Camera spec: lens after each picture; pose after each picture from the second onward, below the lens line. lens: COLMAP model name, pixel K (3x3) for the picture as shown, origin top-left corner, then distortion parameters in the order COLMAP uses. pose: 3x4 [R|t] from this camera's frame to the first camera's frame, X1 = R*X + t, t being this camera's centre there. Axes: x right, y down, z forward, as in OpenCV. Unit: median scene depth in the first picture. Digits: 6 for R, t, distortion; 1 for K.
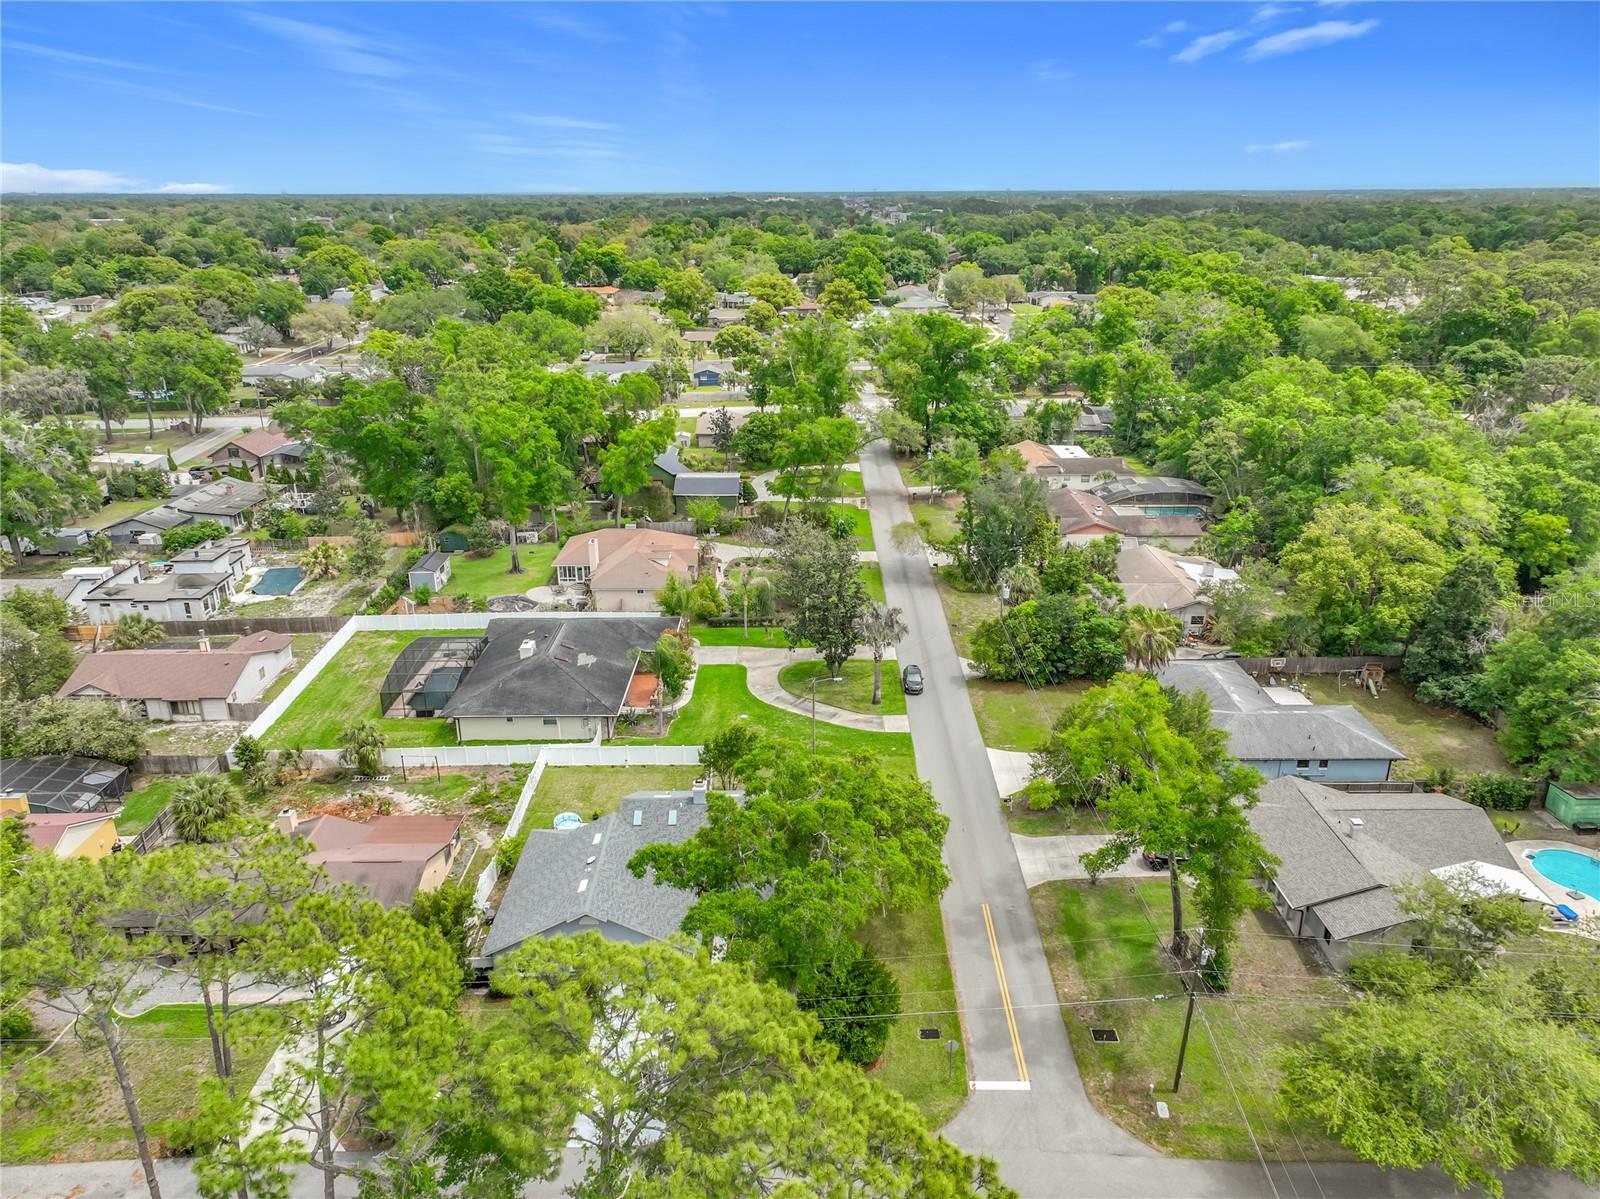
lens RADIAL K [[1138.0, 0, 806.5], [0, 1138.0, 620.3], [0, 0, 1]] dist [0.002731, 0.010122]
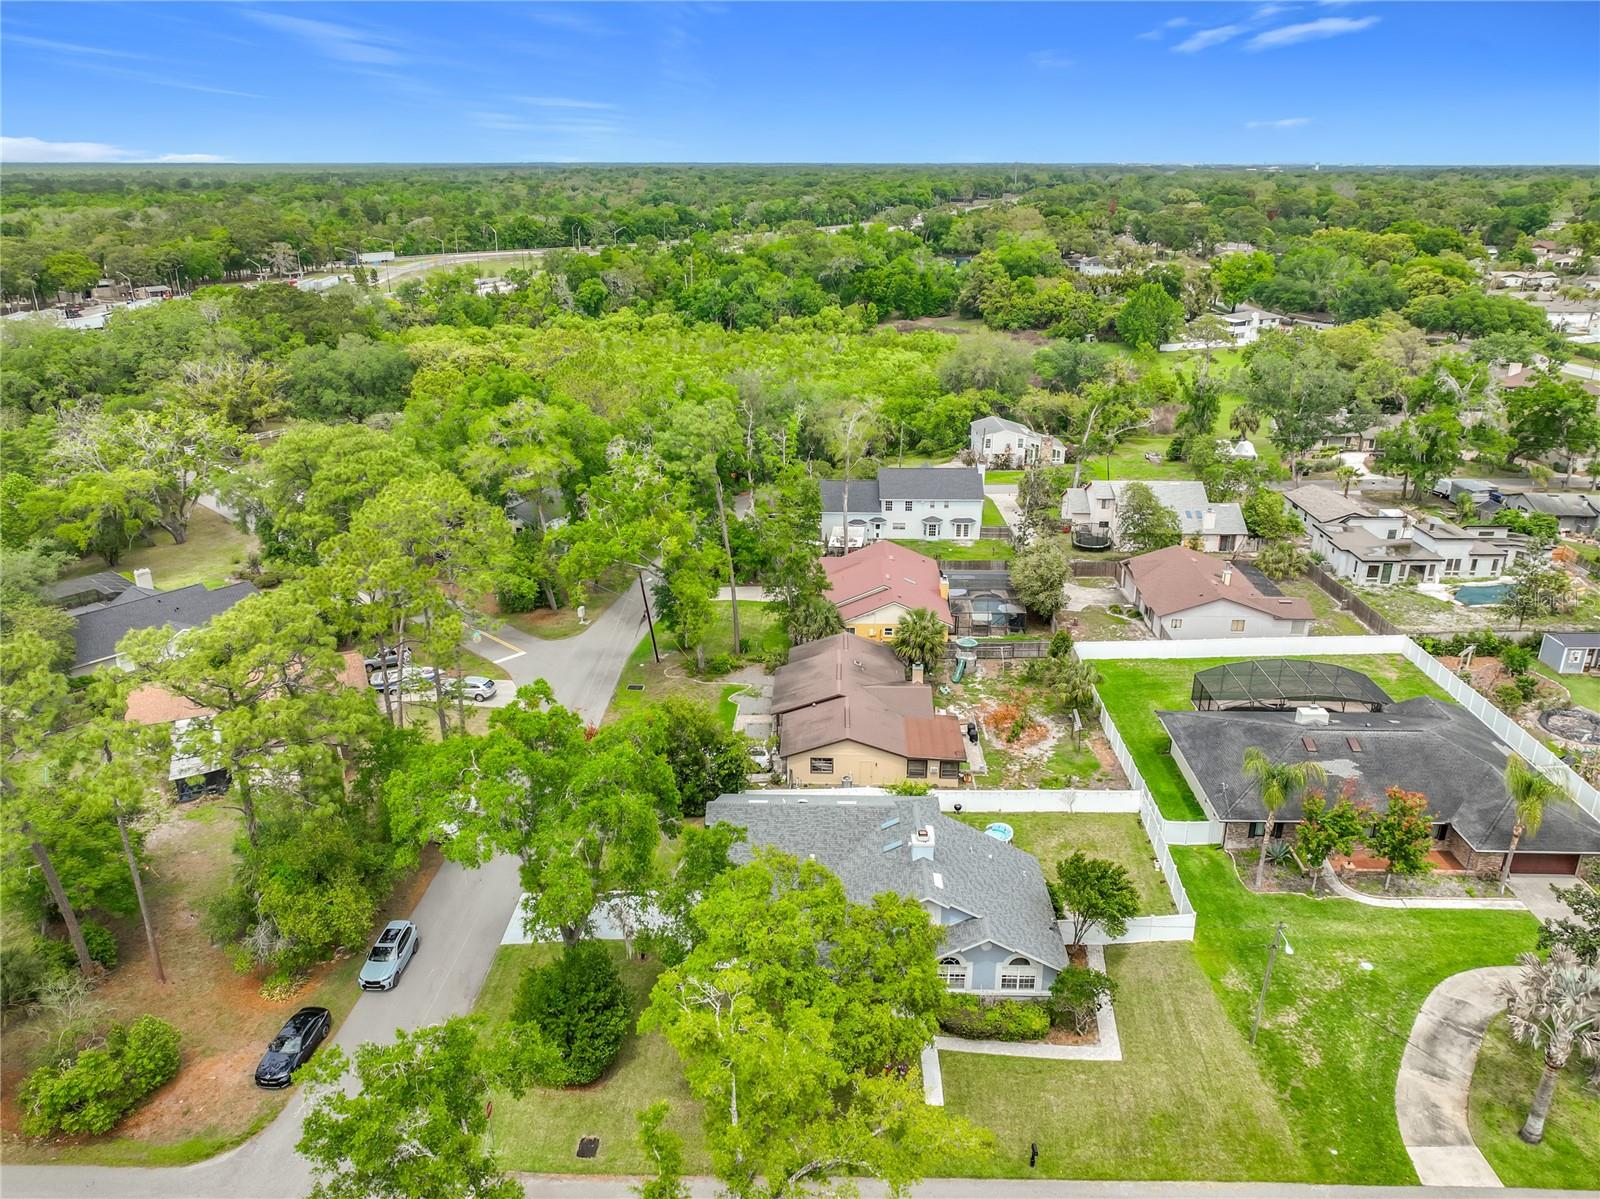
lens RADIAL K [[1145.4, 0, 794.6], [0, 1145.4, 614.6], [0, 0, 1]] dist [-0.001292, 0.004765]
pose [[-0.037316, 0.371833, -0.927550, 0.380431], [-0.358421, 0.861457, 0.359757, -0.156870], [0.932814, 0.345878, 0.101127, 0.506206]]
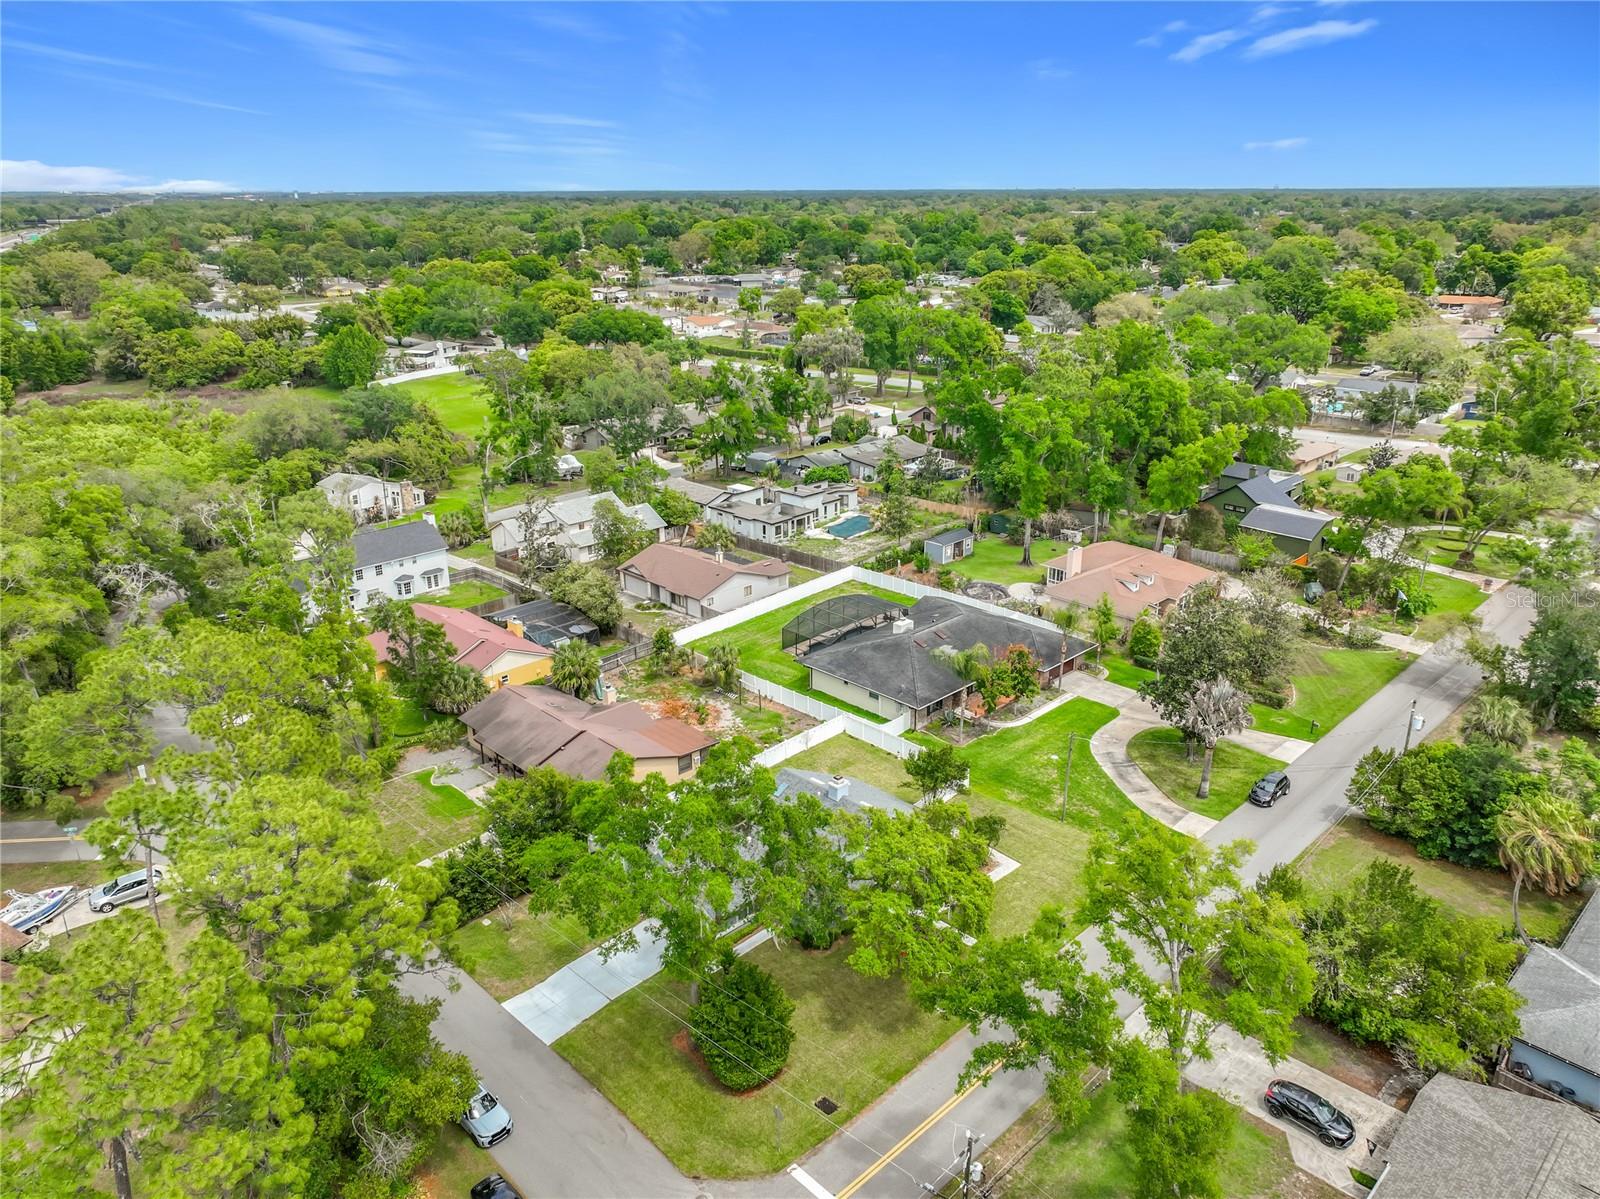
lens RADIAL K [[1145.4, 0, 794.6], [0, 1145.4, 614.6], [0, 0, 1]] dist [-0.001292, 0.004765]
pose [[0.693590, 0.252370, -0.674716, 0.334223], [-0.253584, 0.962211, 0.099227, -0.054971], [0.674261, 0.102274, 0.731377, 0.148235]]
